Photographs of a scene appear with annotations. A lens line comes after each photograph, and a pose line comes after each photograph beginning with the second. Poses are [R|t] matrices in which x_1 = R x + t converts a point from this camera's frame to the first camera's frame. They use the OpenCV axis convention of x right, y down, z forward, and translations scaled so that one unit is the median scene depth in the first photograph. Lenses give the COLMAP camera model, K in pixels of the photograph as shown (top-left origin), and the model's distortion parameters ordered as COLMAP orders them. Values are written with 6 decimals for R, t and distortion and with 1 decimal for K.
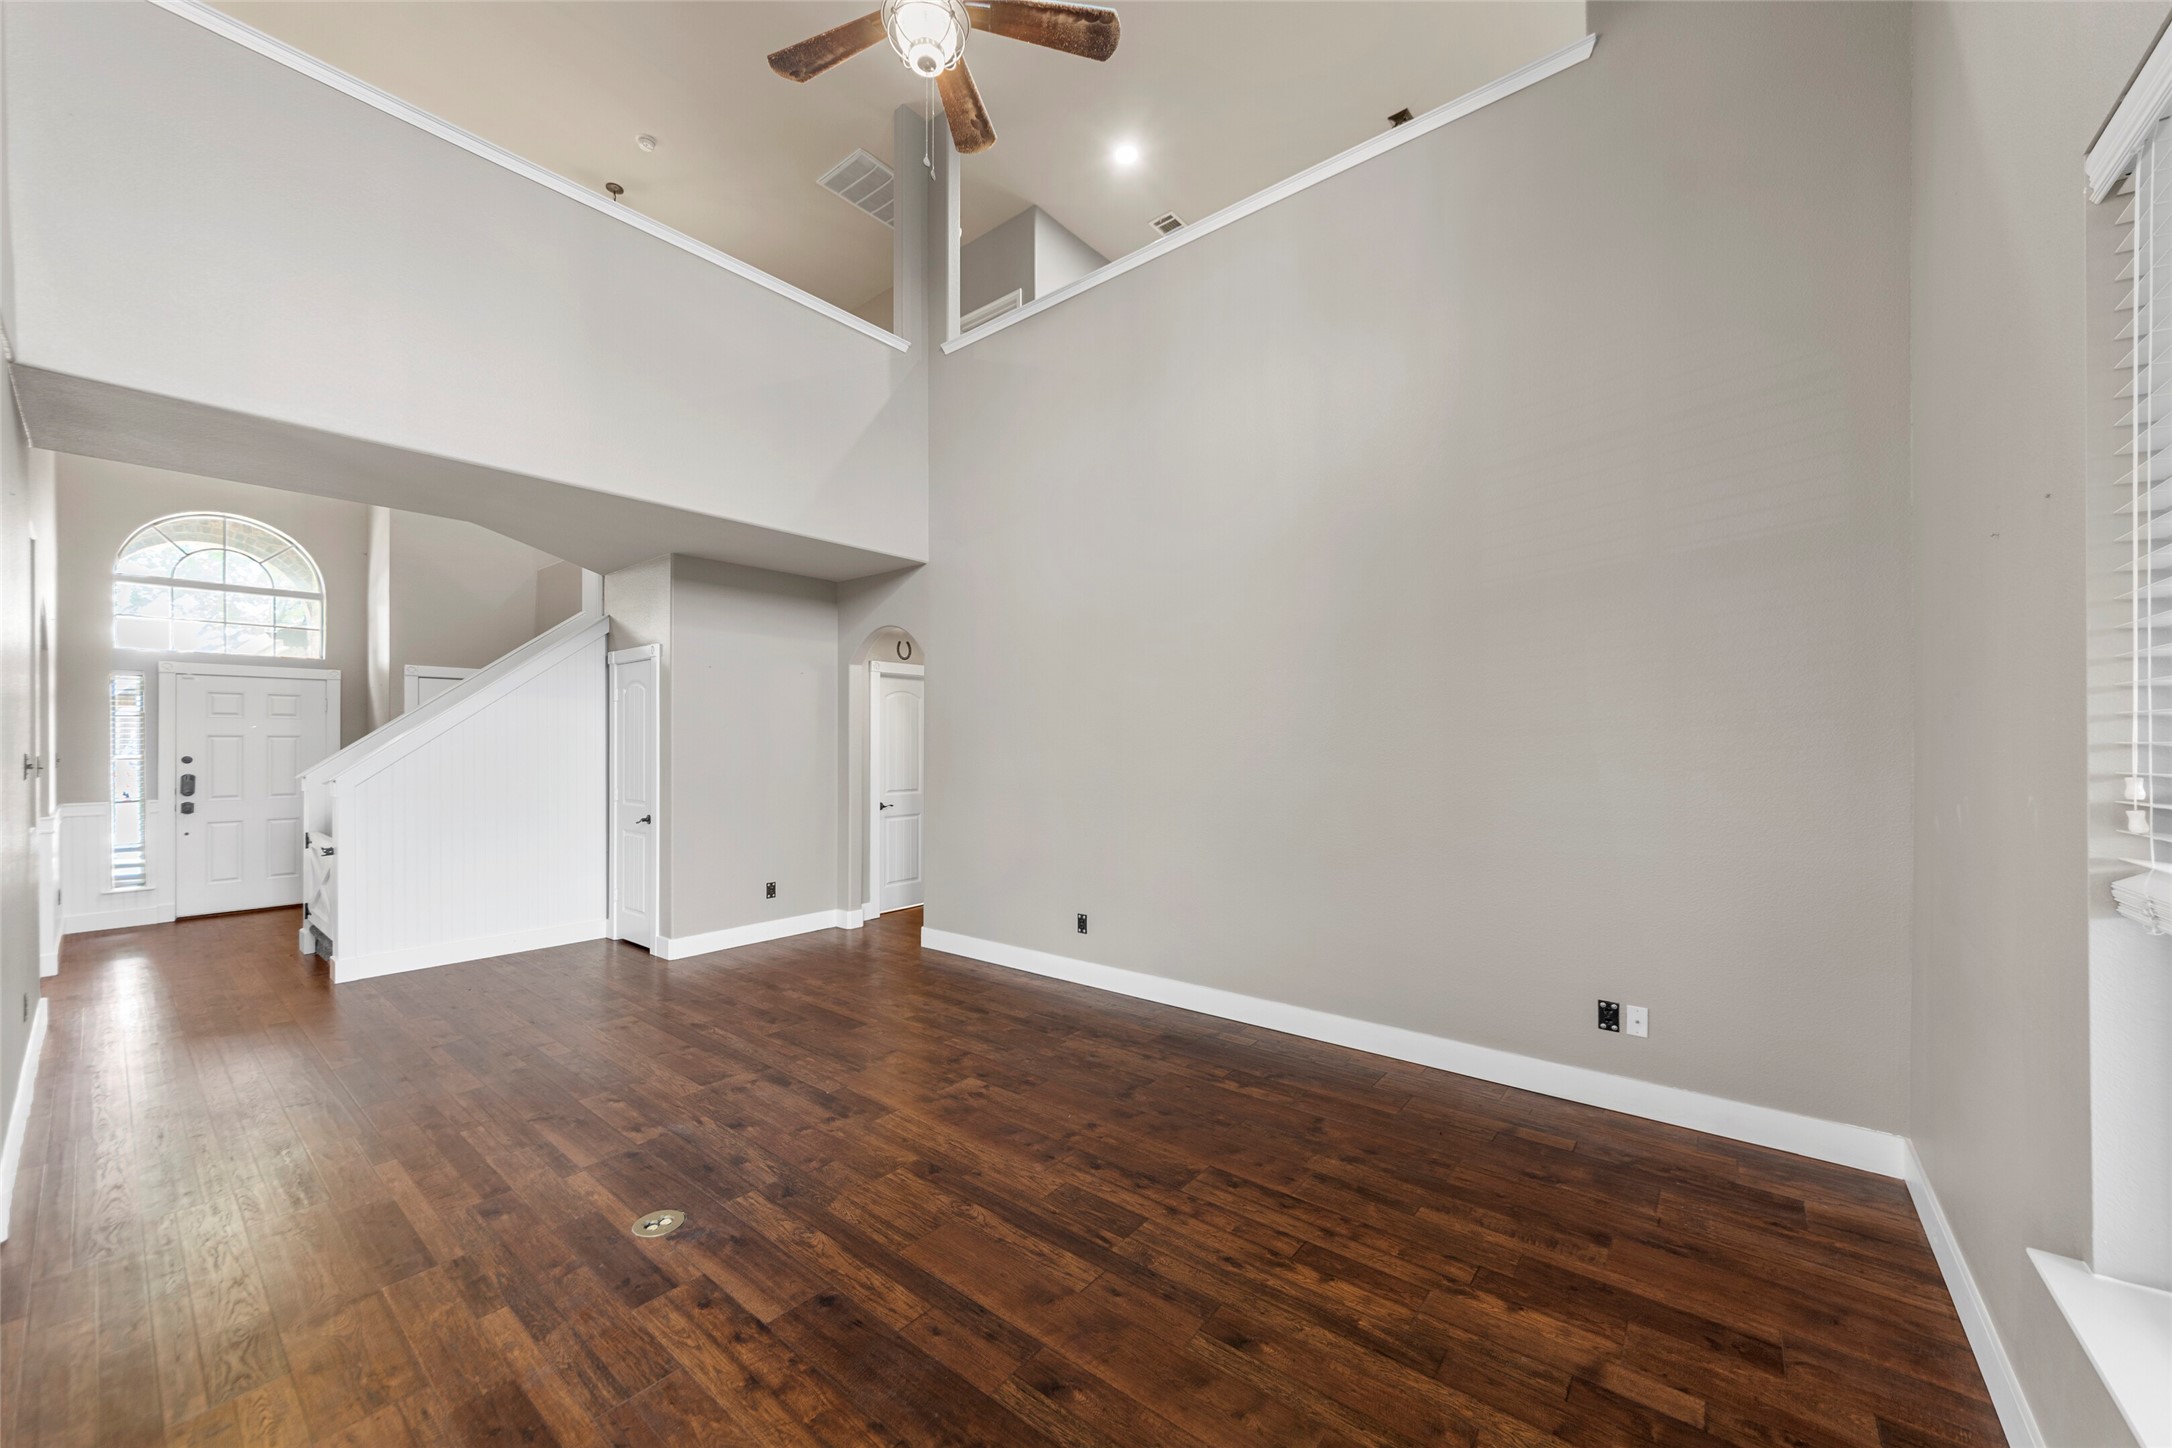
lens RADIAL K [[779.1, 0, 1105.4], [0, 779.1, 738.2], [0, 0, 1]] dist [-0.000689, -0.000337]
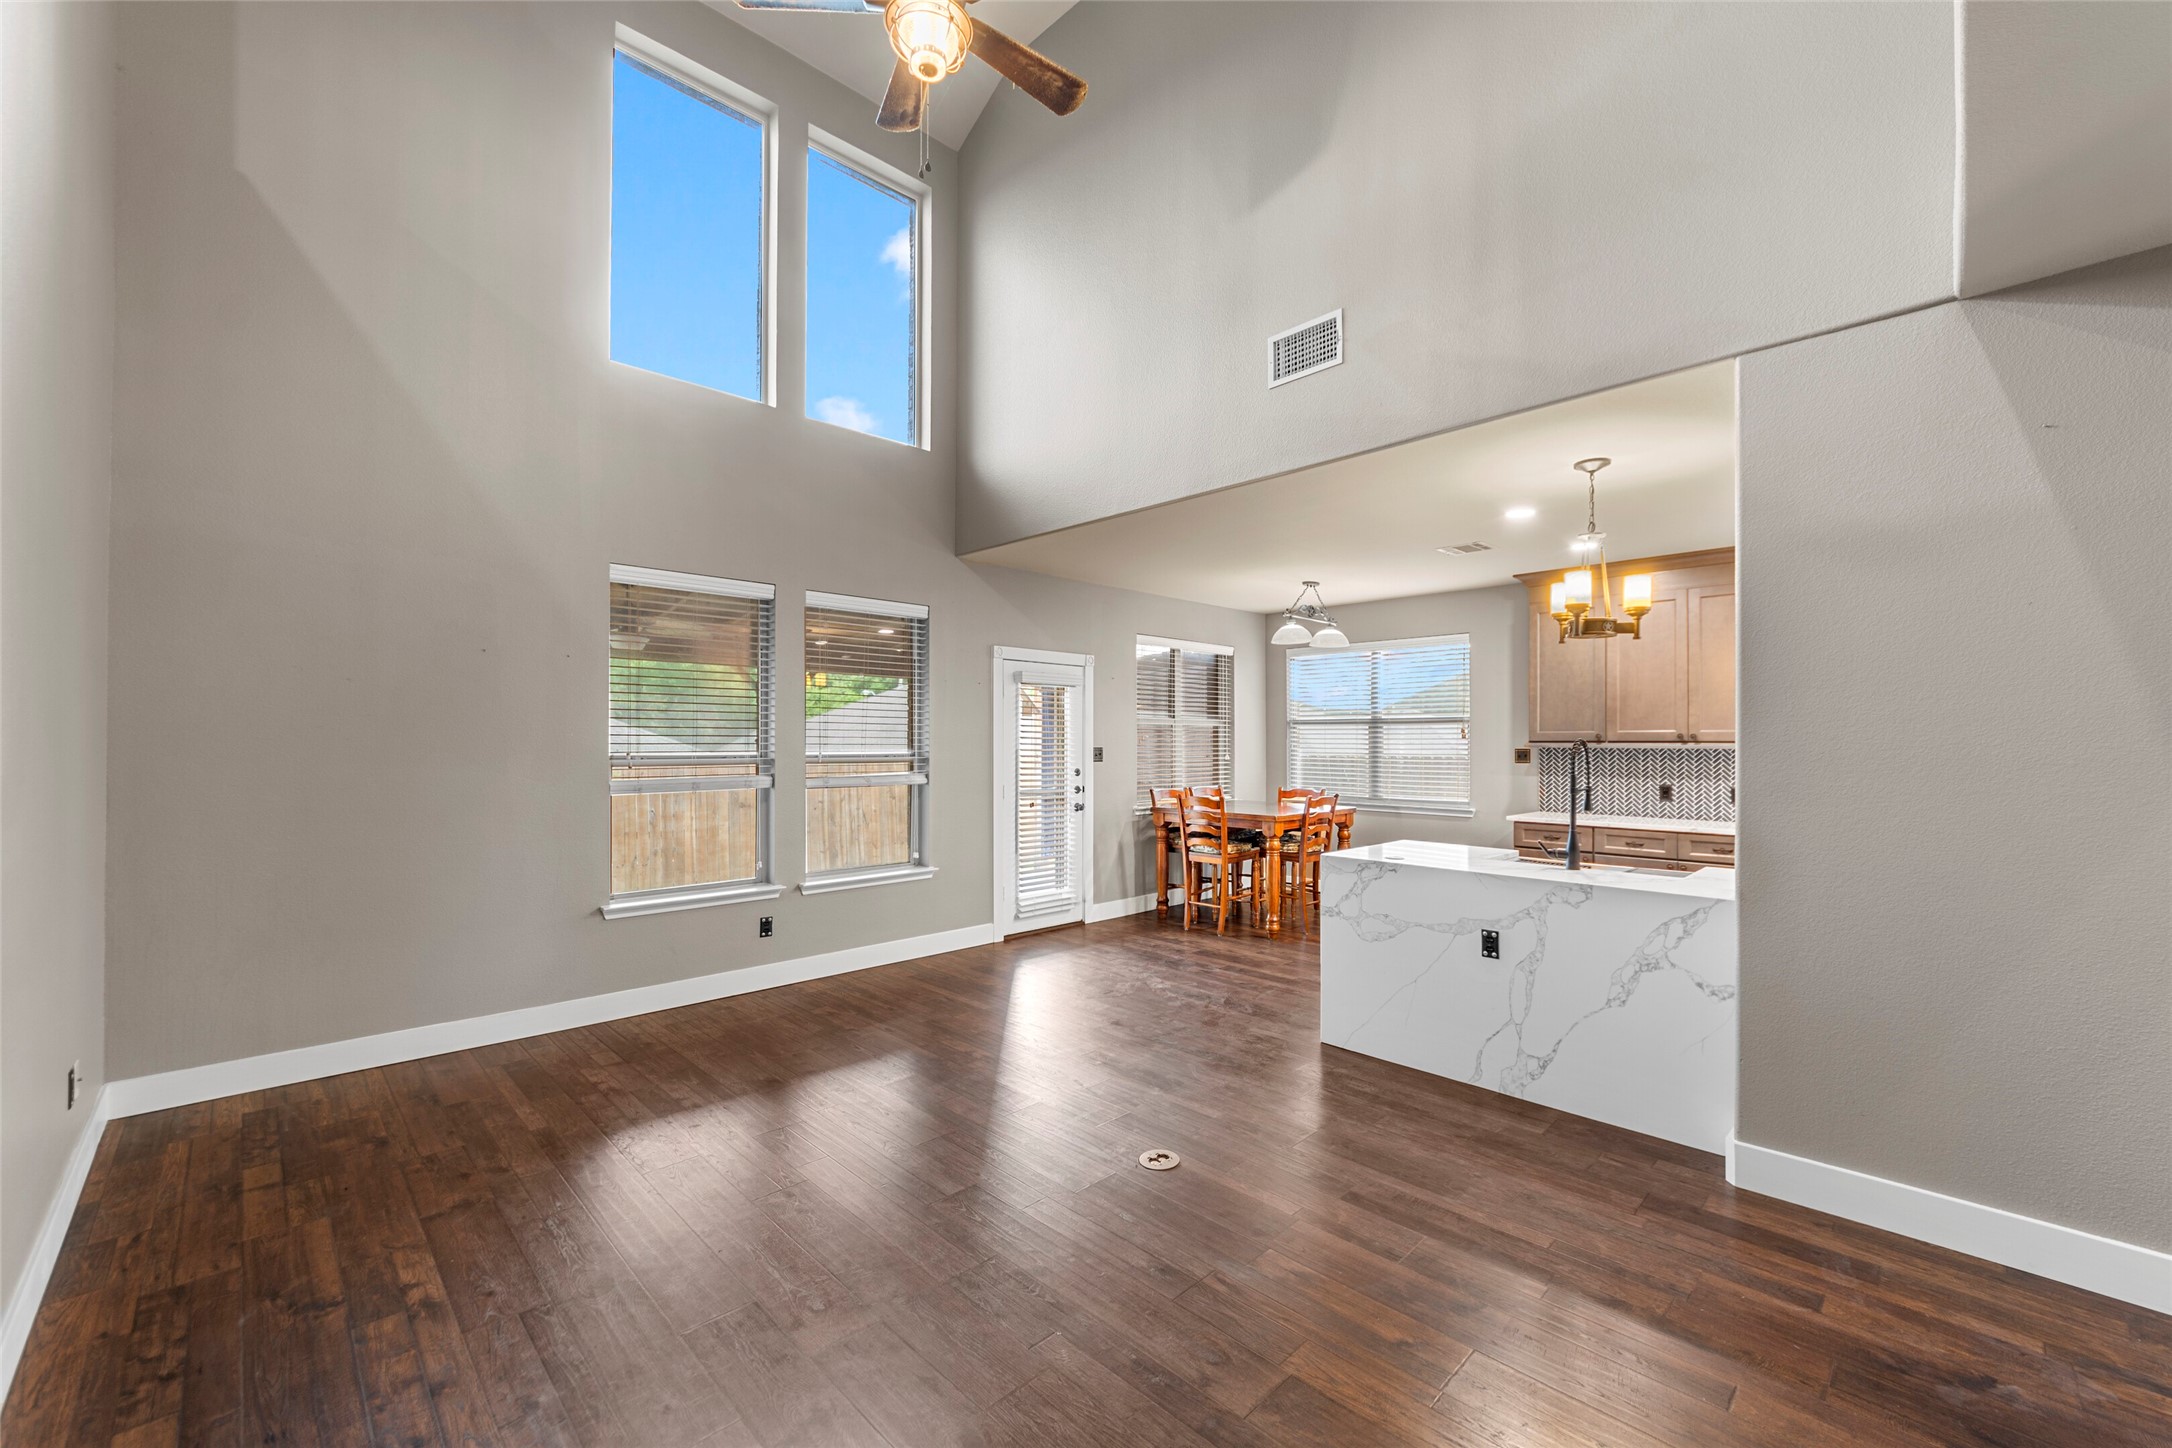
lens RADIAL K [[853.1, 0, 1102.1], [0, 853.1, 742.3], [0, 0, 1]] dist [-0.001149, -0.000391]
pose [[-0.991611, 0.001885, 0.129243, -0.244084], [0.001364, 0.999991, -0.004124, 0.005918], [-0.129249, -0.003913, -0.991604, 0.843189]]
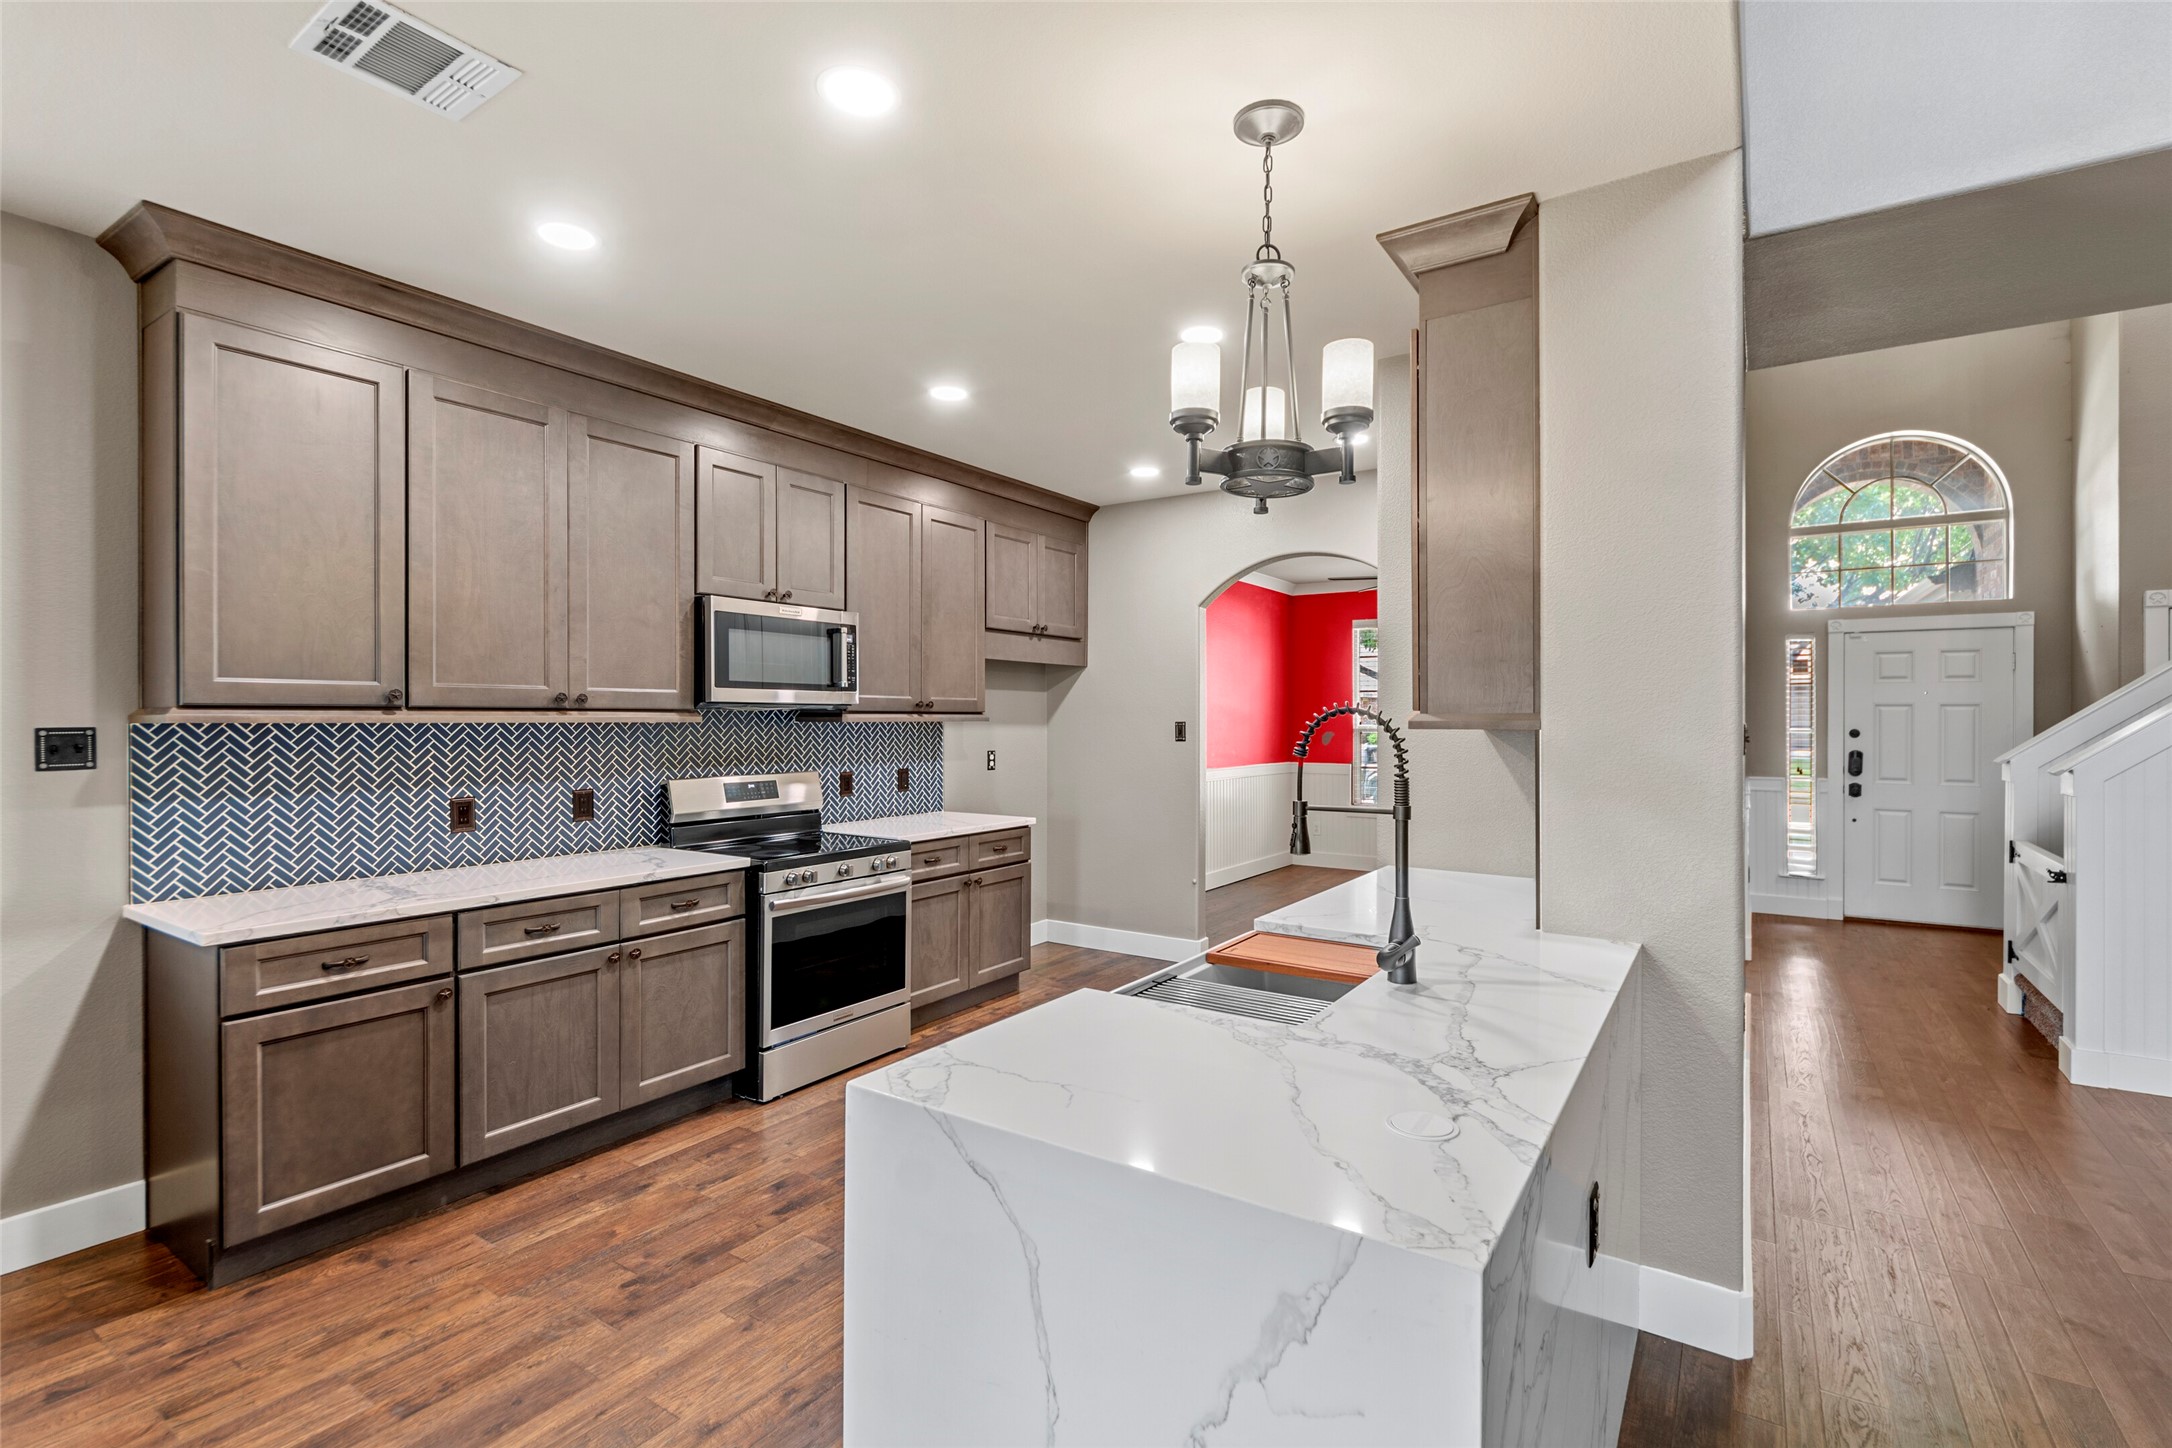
lens RADIAL K [[974.0, 0, 1095.2], [0, 974.0, 716.8], [0, 0, 1]] dist [-0.002850, -0.001121]
pose [[0.072818, 0.005594, -0.997330, -0.188104], [0.000303, 0.999984, 0.005632, 0.003462], [0.997345, -0.000712, 0.072815, 0.097630]]
